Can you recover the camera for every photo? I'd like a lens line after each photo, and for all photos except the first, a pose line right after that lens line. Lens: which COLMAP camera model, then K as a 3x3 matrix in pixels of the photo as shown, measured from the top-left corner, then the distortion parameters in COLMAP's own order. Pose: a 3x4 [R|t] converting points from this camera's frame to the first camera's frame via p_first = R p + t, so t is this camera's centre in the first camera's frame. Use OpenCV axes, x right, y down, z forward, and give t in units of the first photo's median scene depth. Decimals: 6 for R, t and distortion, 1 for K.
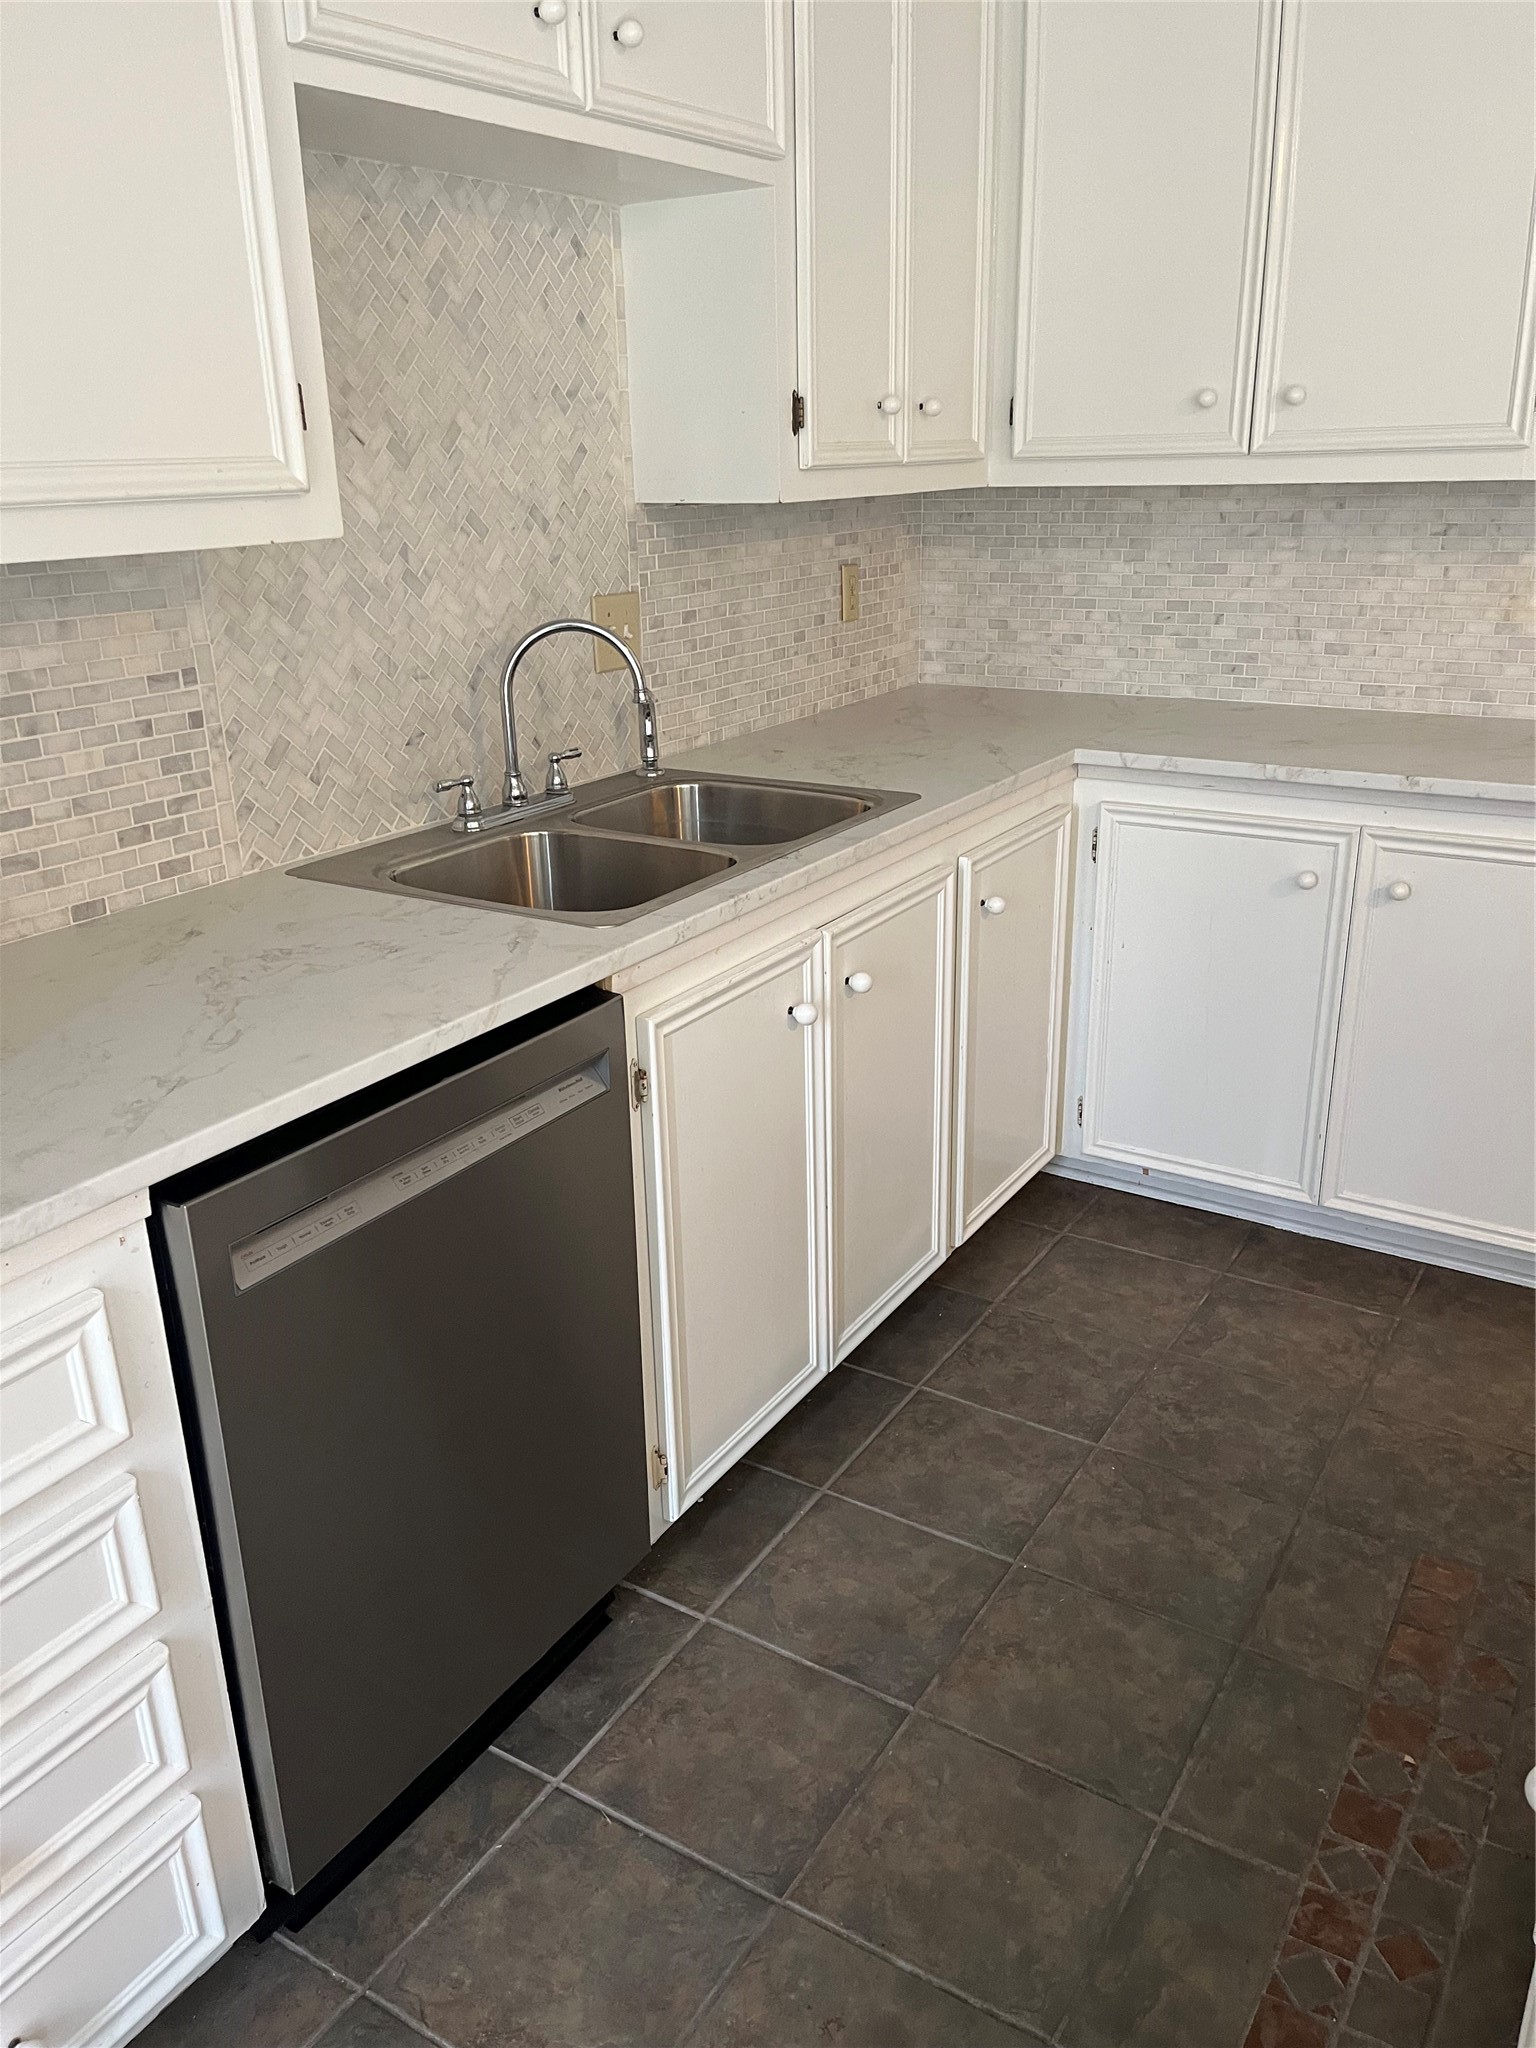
lens RADIAL K [[1541.7, 0, 772.8], [0, 1541.7, 1012.7], [0, 0, 1]] dist [0.046330, -0.070858]
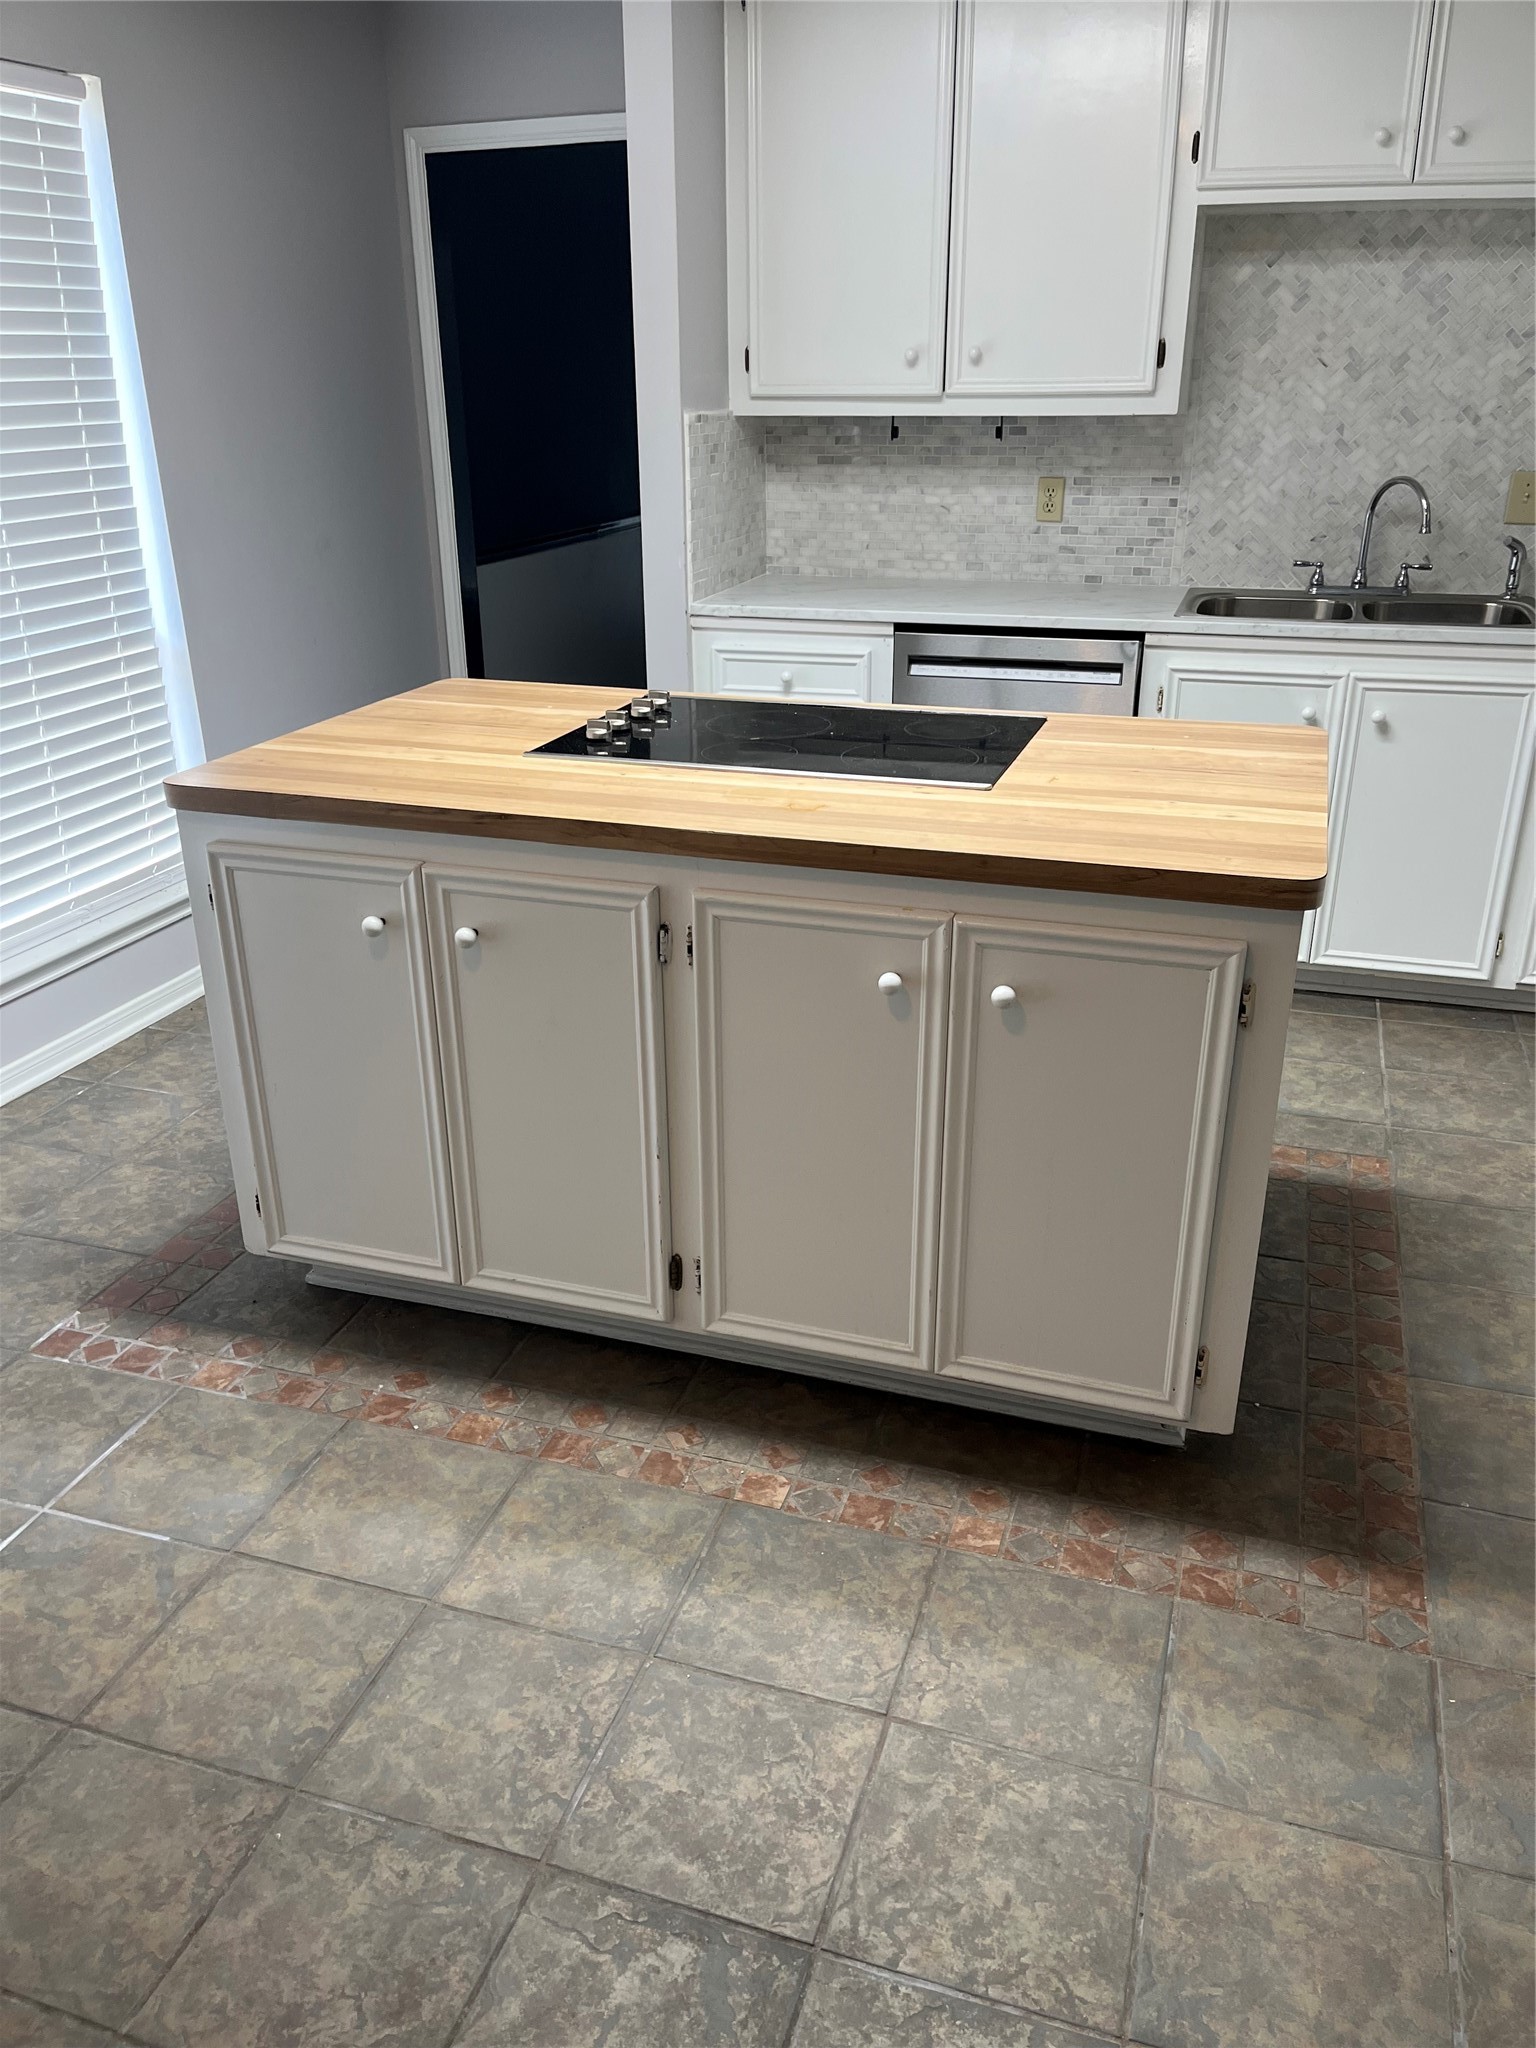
lens RADIAL K [[1541.7, 0, 720.0], [0, 1541.7, 1028.6], [0, 0, 1]] dist [0.046330, -0.070858]
pose [[0.244419, 0.396523, -0.884889, 1.299679], [-0.326917, 0.892837, 0.309785, -0.002951], [0.912899, 0.213567, 0.347857, -0.108036]]
